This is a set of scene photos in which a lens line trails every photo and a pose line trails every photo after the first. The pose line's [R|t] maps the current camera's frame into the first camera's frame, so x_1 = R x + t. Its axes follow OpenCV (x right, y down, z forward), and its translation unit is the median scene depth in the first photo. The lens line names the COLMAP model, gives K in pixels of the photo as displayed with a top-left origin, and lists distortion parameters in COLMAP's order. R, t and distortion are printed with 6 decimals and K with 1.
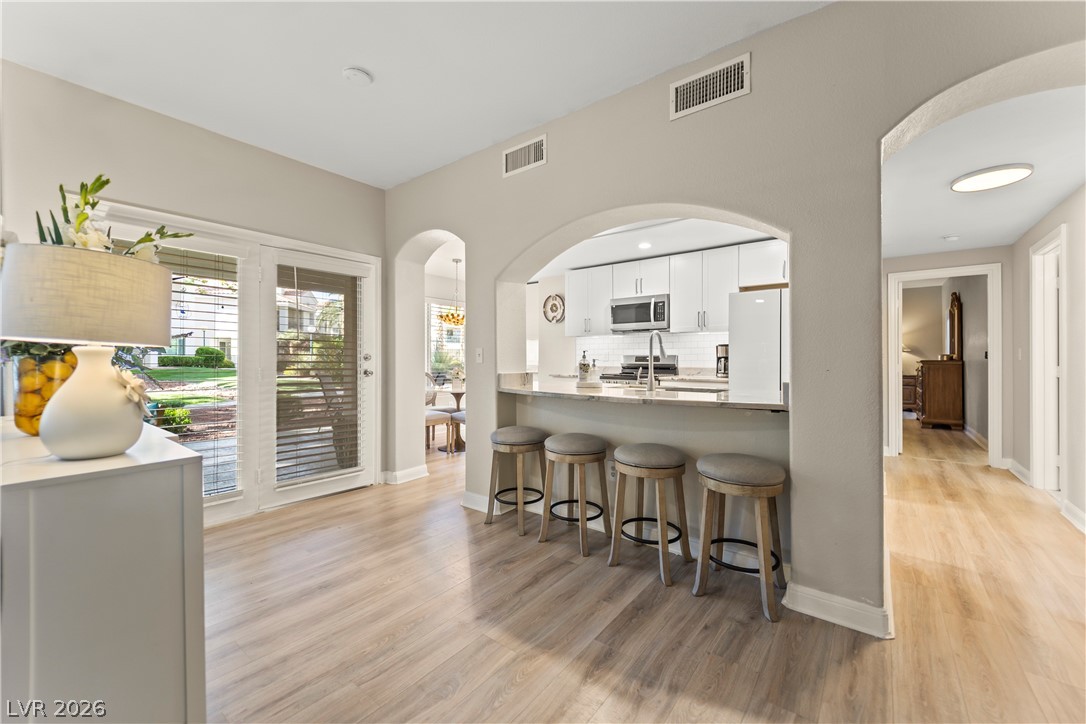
lens RADIAL K [[432.5, 0, 544.9], [0, 432.5, 361.2], [0, 0, 1]] dist [0.013113, -0.002483]
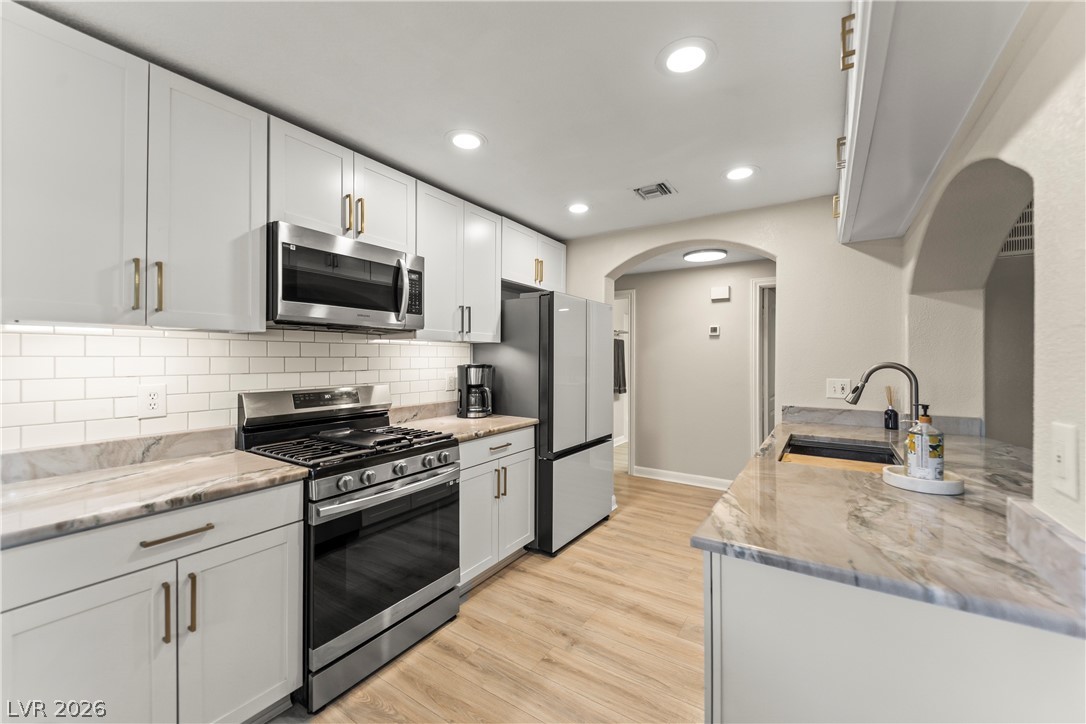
lens RADIAL K [[432.5, 0, 542.8], [0, 432.5, 356.6], [0, 0, 1]] dist [0.013113, -0.002483]
pose [[-0.084863, 0.000476, 0.996392, -0.208119], [0.002470, 0.999997, -0.000268, -0.045842], [-0.996390, 0.002439, -0.084864, 0.846865]]
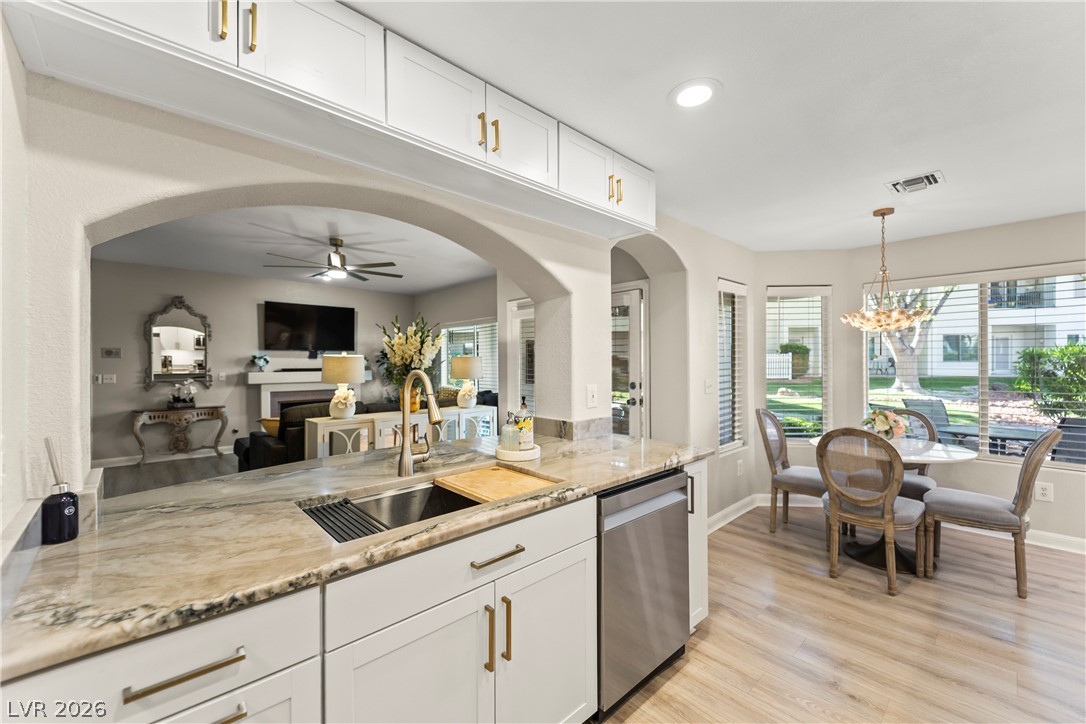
lens RADIAL K [[432.5, 0, 540.9], [0, 432.5, 363.0], [0, 0, 1]] dist [0.013113, -0.002483]
pose [[-0.151421, 0.000702, -0.988469, 0.412936], [-0.001897, 0.999998, 0.001001, -0.045569], [0.988468, 0.002027, -0.151419, 0.661867]]
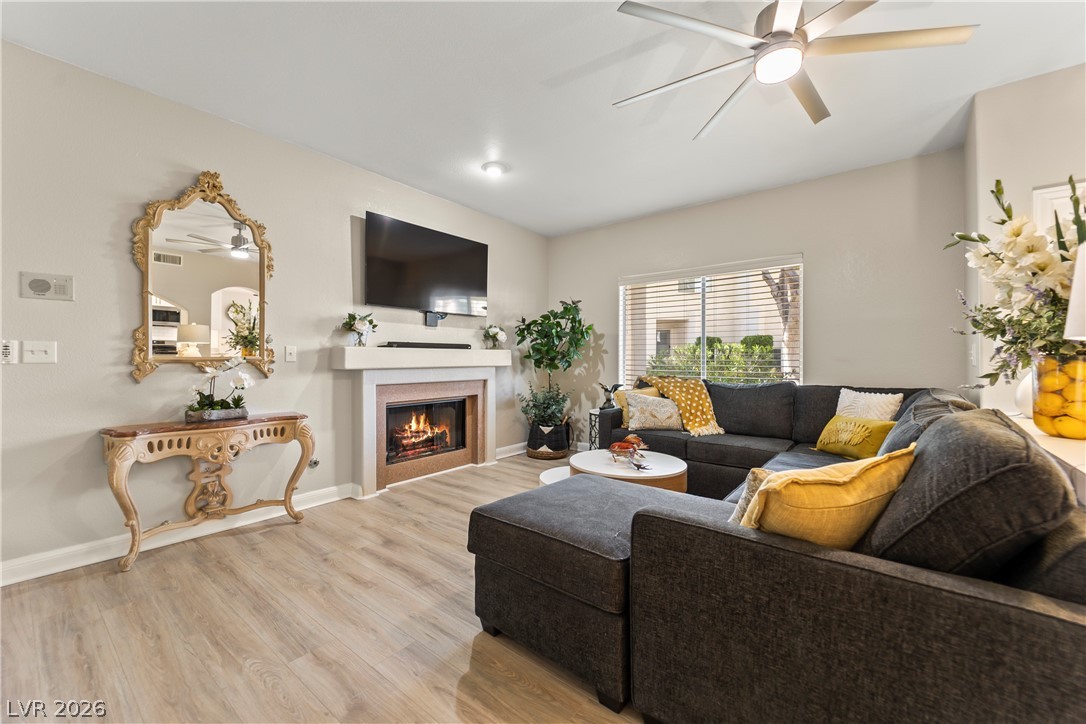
lens RADIAL K [[432.5, 0, 544.6], [0, 432.5, 356.1], [0, 0, 1]] dist [0.013113, -0.002483]
pose [[-0.005851, -0.004758, -0.999972, -0.069345], [-0.006402, 0.999968, -0.004720, 0.000089], [0.999962, 0.006374, -0.005881, -0.063216]]
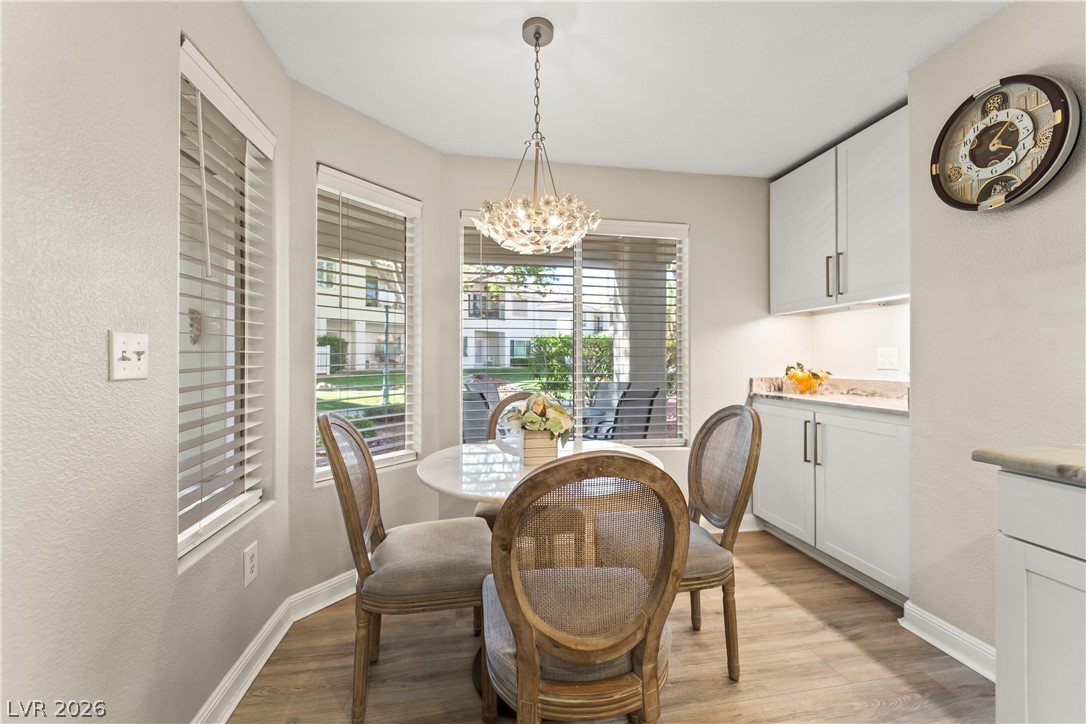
lens RADIAL K [[432.5, 0, 559.4], [0, 432.5, 357.4], [0, 0, 1]] dist [0.013113, -0.002483]
pose [[0.760582, -0.004149, -0.649228, -0.004527], [-0.000802, 0.999973, -0.007330, -0.008942], [0.649241, 0.006096, 0.760558, 0.792730]]
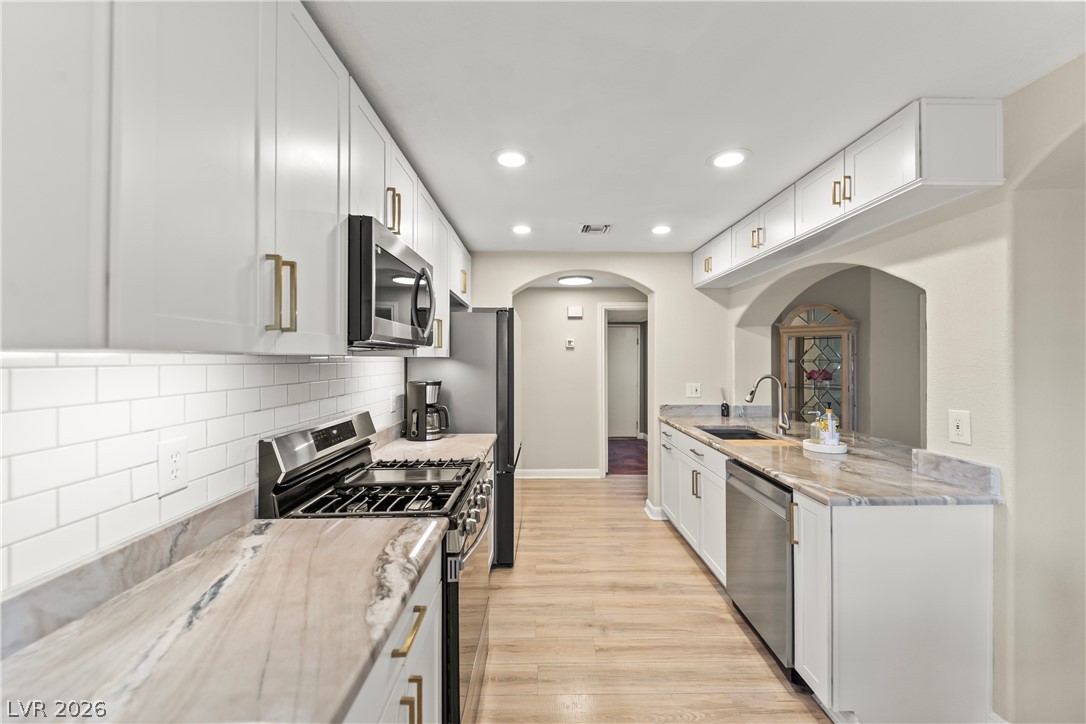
lens RADIAL K [[432.5, 0, 546.3], [0, 432.5, 356.4], [0, 0, 1]] dist [0.013113, -0.002483]
pose [[-0.629767, 0.005806, 0.776763, -0.129509], [0.005908, 0.999979, -0.002685, -0.063915], [-0.776762, 0.002898, -0.629788, 1.106269]]
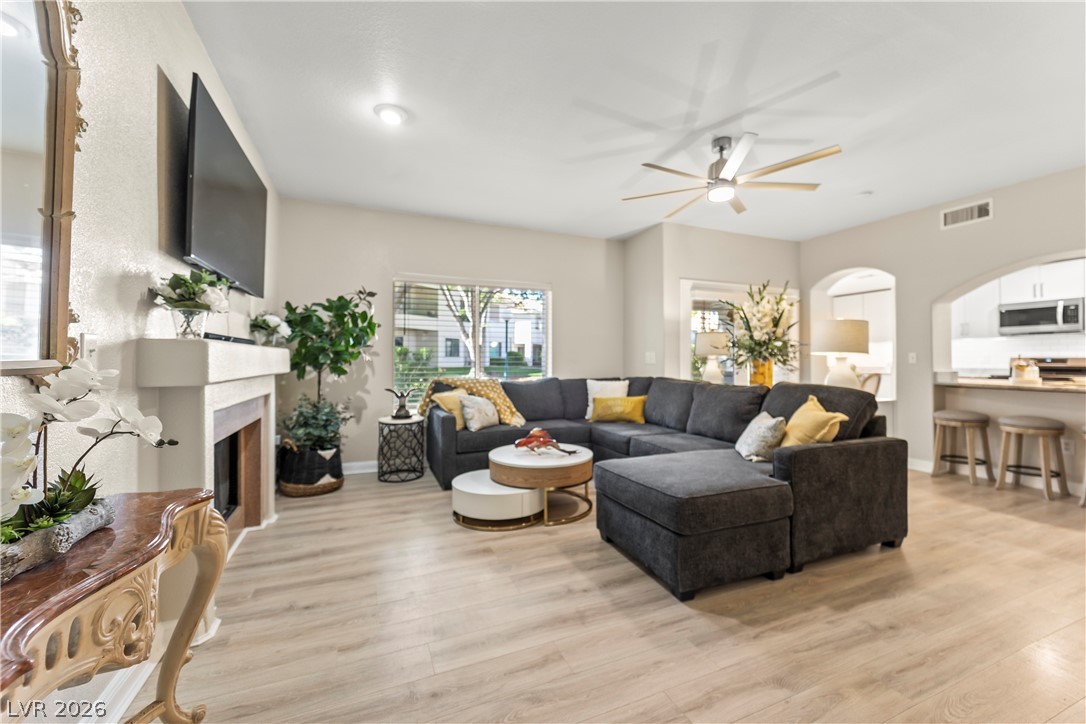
lens RADIAL K [[432.5, 0, 546.2], [0, 432.5, 355.3], [0, 0, 1]] dist [0.013113, -0.002483]
pose [[0.878560, -0.005769, -0.477596, -0.332392], [-0.001872, 0.999878, -0.015522, 0.001631], [0.477628, 0.014531, 0.878442, -0.510118]]
